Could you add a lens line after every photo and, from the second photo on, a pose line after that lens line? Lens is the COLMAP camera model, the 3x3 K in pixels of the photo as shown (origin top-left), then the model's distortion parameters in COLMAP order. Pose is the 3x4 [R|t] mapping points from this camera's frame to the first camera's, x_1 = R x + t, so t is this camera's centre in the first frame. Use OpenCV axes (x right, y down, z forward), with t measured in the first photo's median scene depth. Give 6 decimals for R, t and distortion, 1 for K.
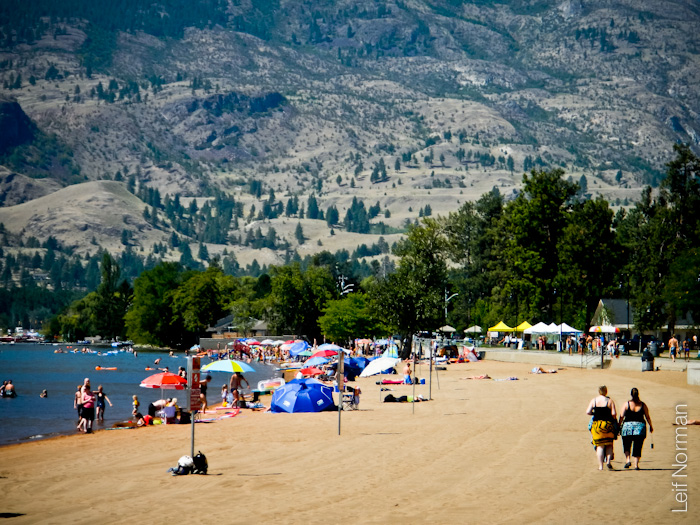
lens RADIAL K [[2831.0, 0, 350.2], [0, 2831.0, 261.9], [0, 0, 1]] dist [0.061086, 0.000000]
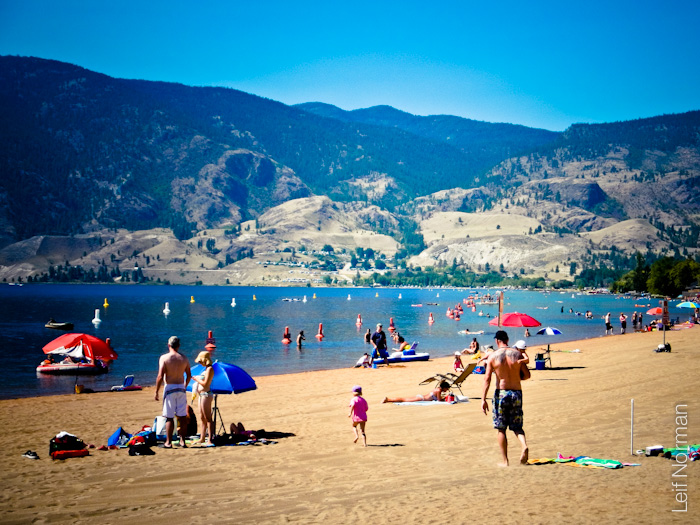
lens RADIAL K [[1126.3, 0, 349.7], [0, 1126.3, 262.6], [0, 0, 1]] dist [0.016845, 0.000000]
pose [[0.951243, -0.009448, -0.308297, -0.030789], [0.009298, 0.999955, -0.001955, 0.004345], [0.308302, -0.001007, 0.951288, 0.112647]]
